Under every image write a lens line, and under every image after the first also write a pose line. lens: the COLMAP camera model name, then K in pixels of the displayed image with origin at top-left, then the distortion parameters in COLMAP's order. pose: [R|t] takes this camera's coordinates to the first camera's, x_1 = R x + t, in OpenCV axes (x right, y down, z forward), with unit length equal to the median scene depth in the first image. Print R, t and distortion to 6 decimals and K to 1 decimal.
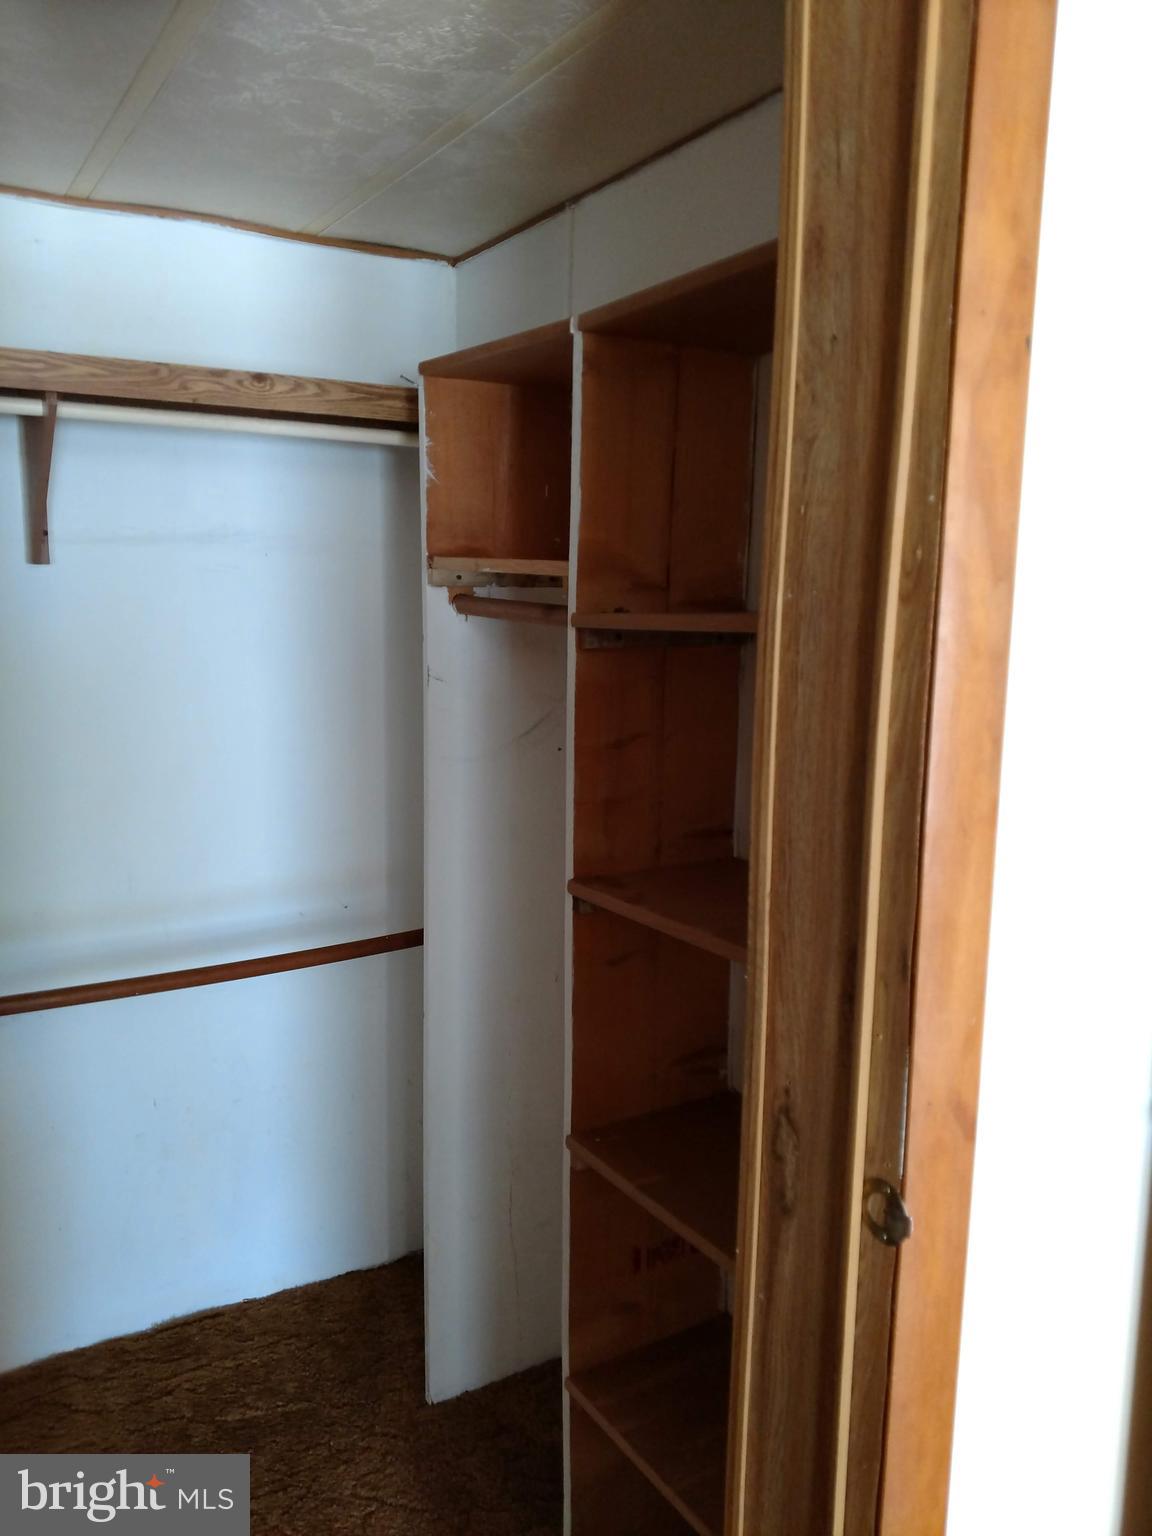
lens RADIAL K [[1157.3, 0, 576.0], [0, 1157.3, 768.0], [0, 0, 1]] dist [0.099609, -0.165254]
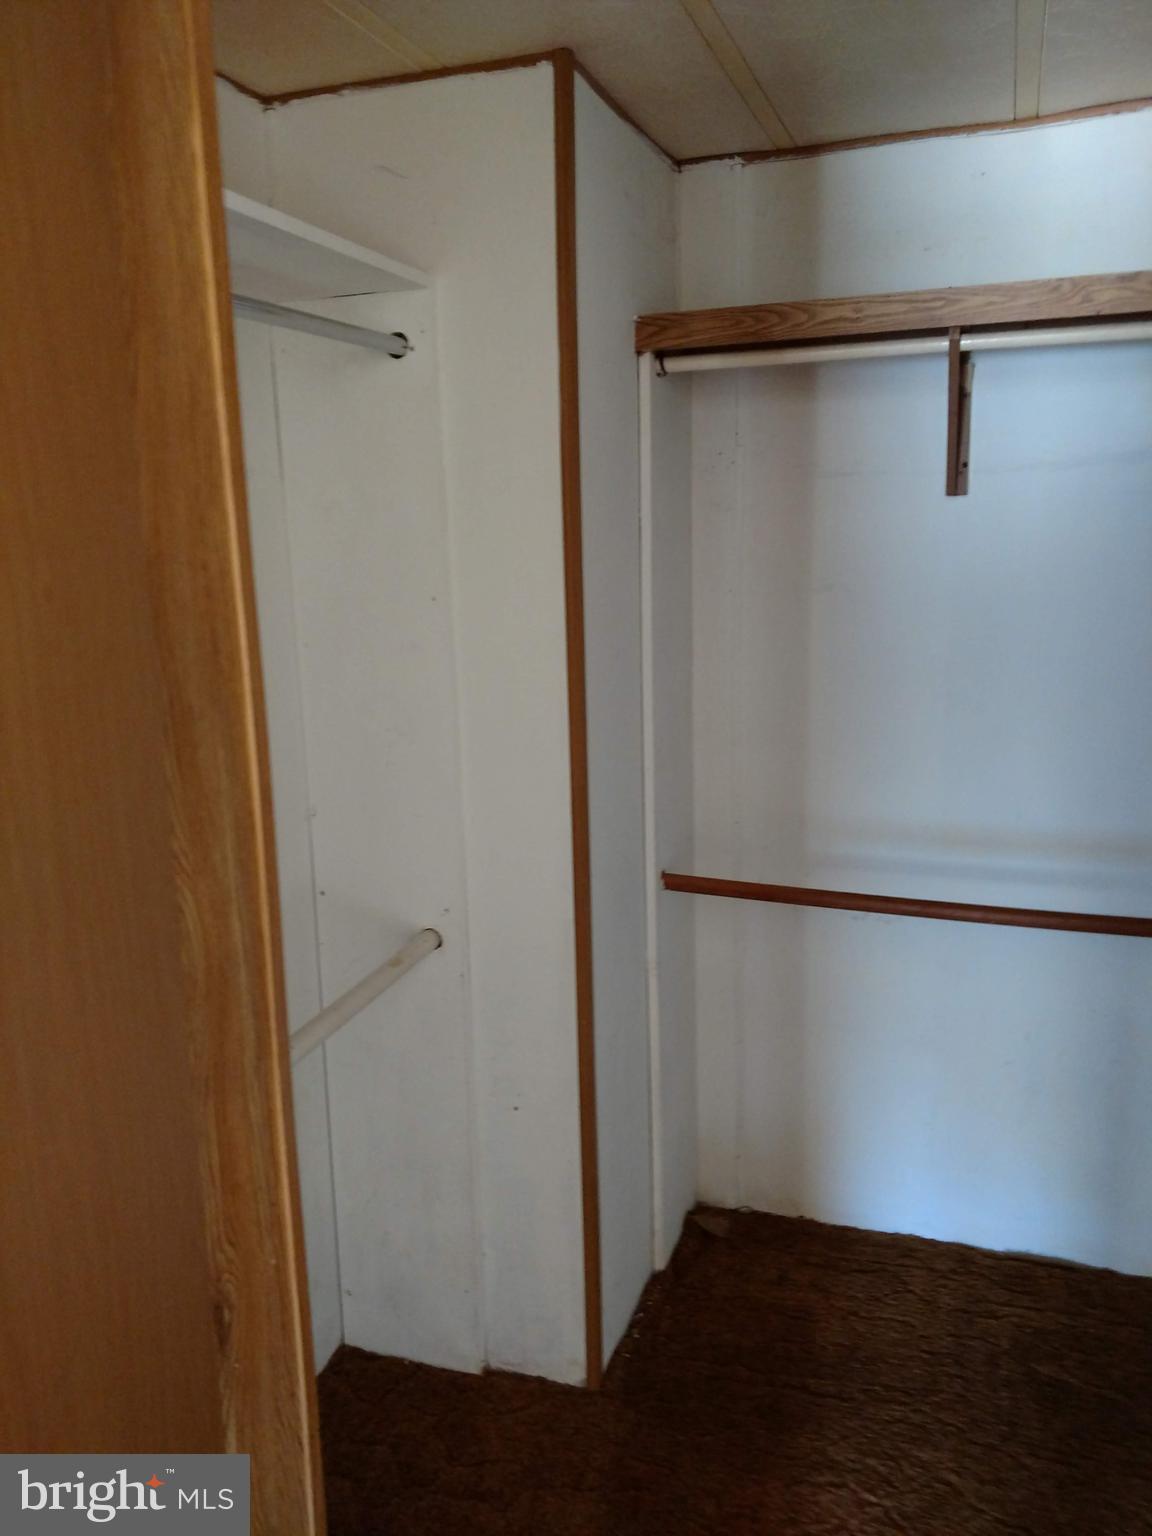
lens RADIAL K [[1176.2, 0, 576.0], [0, 1176.2, 768.0], [0, 0, 1]] dist [-0.006185, -0.002815]
pose [[0.635063, 0.134502, -0.760660, 0.152122], [-0.089923, 0.990902, 0.100138, -0.009314], [0.767208, 0.004807, 0.641380, 0.076403]]
